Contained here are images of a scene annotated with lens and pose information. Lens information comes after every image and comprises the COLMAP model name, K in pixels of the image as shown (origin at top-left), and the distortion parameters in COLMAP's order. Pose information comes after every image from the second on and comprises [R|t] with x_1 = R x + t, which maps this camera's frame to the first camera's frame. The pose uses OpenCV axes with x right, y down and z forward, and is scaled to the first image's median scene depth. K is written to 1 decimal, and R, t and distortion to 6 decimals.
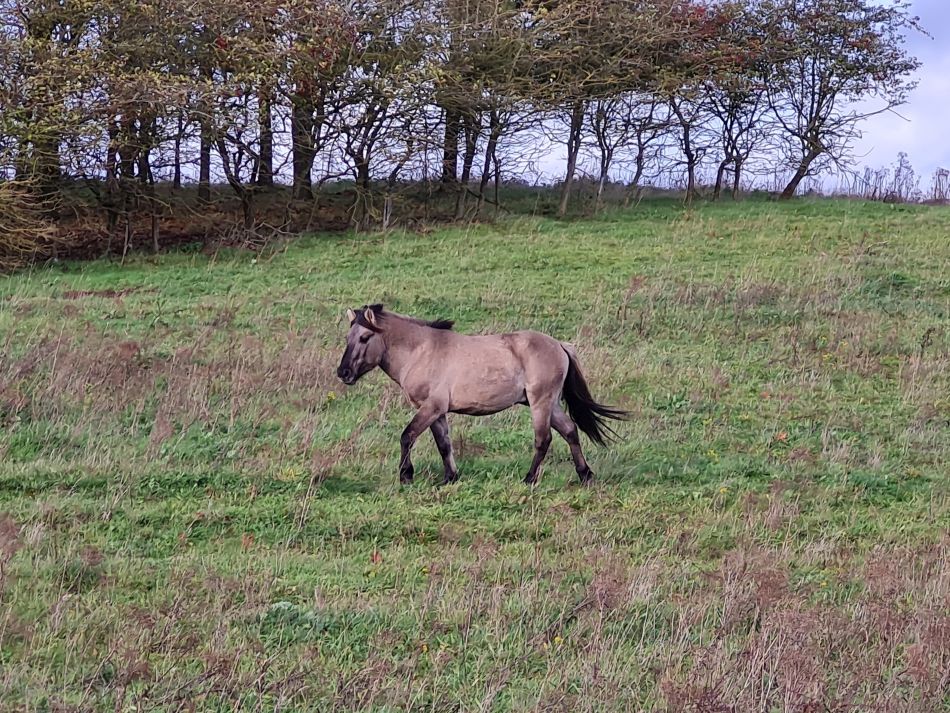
lens RADIAL K [[2086.8, 0, 475.3], [0, 2086.8, 352.4], [0, 0, 1]] dist [-0.014833, 0.000000]
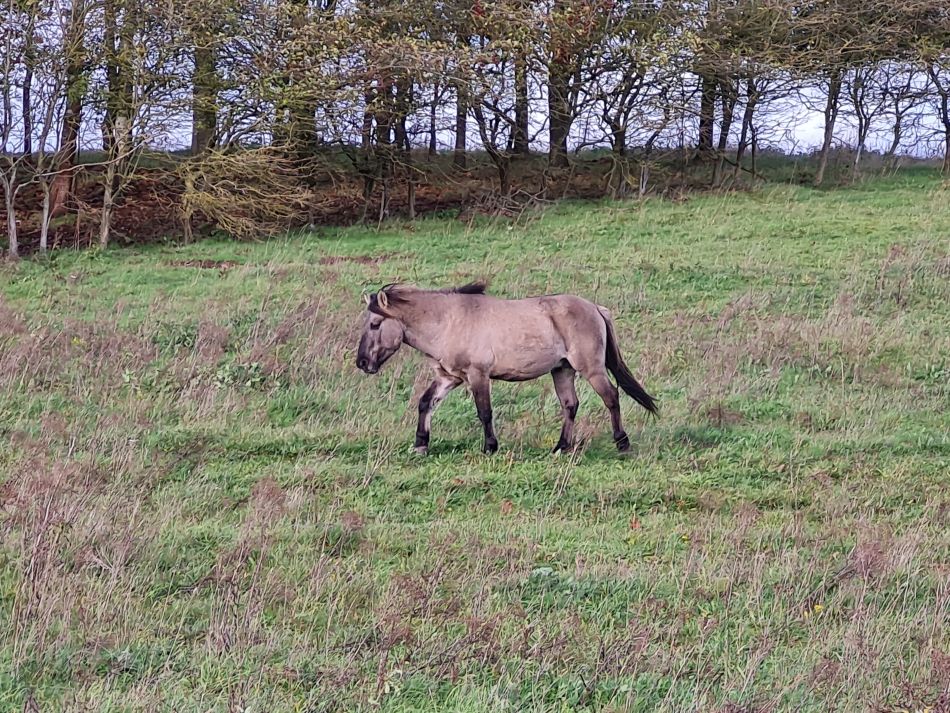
lens RADIAL K [[2086.8, 0, 474.7], [0, 2086.8, 360.6], [0, 0, 1]] dist [-0.014833, 0.000000]
pose [[0.999774, 0.007263, -0.019970, -0.102913], [-0.006860, 0.999772, 0.020207, -0.000257], [0.020112, -0.020065, 0.999596, -0.002395]]
